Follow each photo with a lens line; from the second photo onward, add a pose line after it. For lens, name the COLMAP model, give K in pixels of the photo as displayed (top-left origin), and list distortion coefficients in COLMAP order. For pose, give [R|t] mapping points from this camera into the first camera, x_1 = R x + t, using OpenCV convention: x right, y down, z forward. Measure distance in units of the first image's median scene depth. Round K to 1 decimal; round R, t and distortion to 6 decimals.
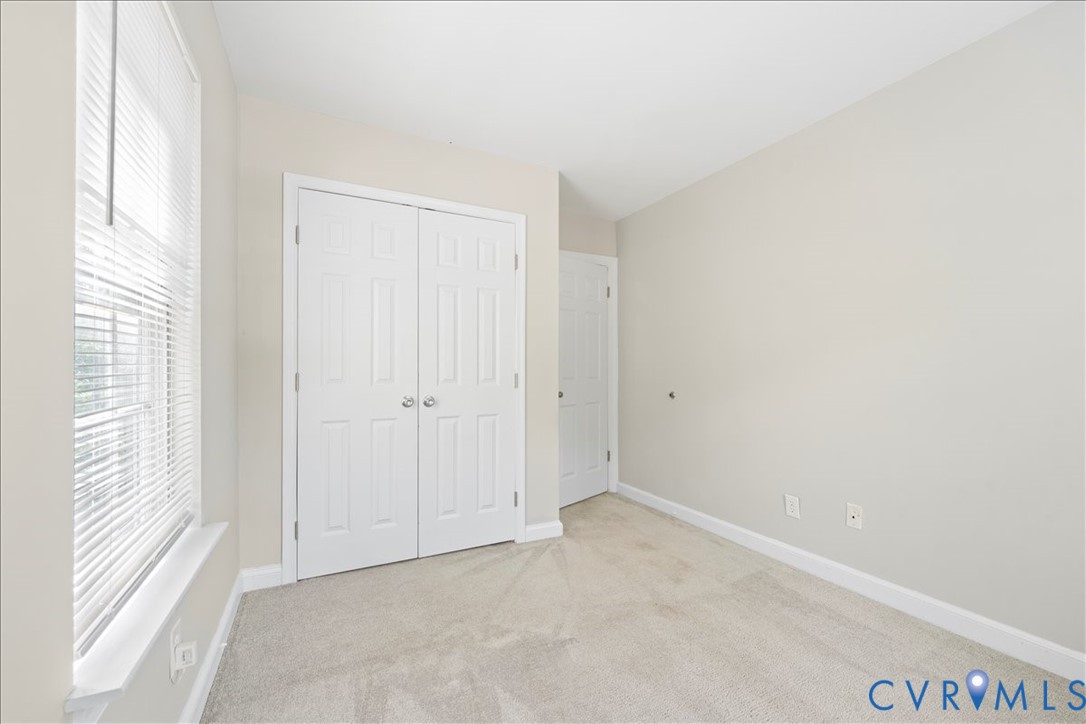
lens RADIAL K [[433.9, 0, 542.5], [0, 433.9, 371.0], [0, 0, 1]] dist [-0.002433, -0.000500]
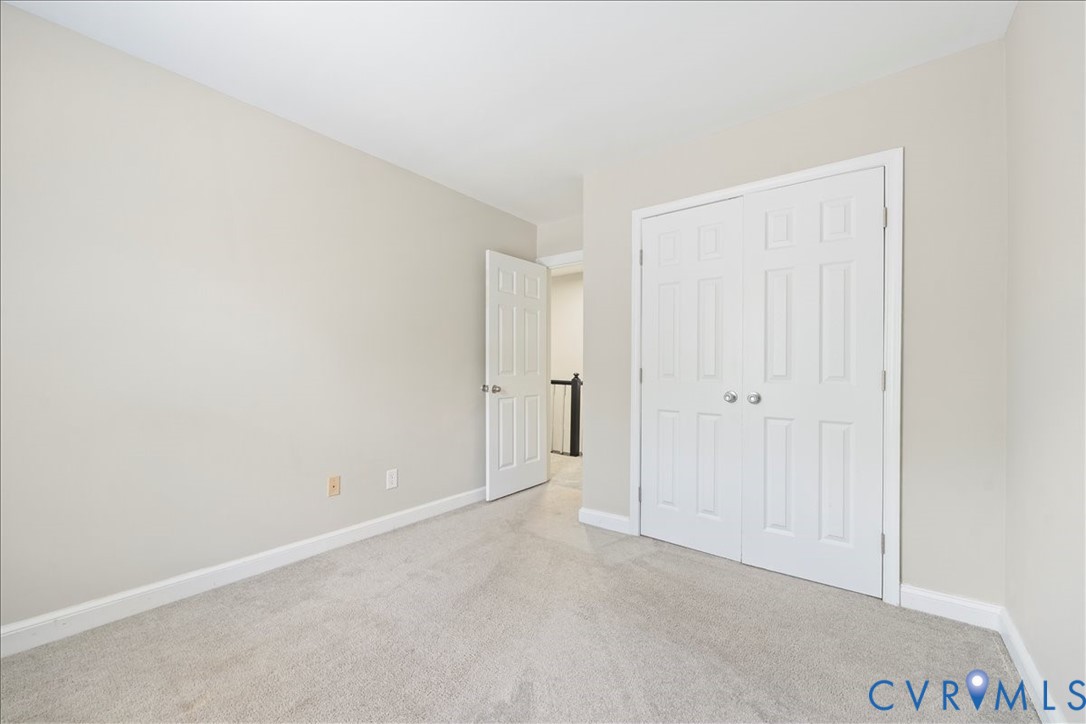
lens RADIAL K [[433.9, 0, 543.5], [0, 433.9, 359.2], [0, 0, 1]] dist [-0.002433, -0.000500]
pose [[0.425681, -0.013834, -0.904767, 0.380653], [-0.001638, 0.999870, -0.016059, 0.000189], [0.904872, 0.008318, 0.425603, 0.188460]]
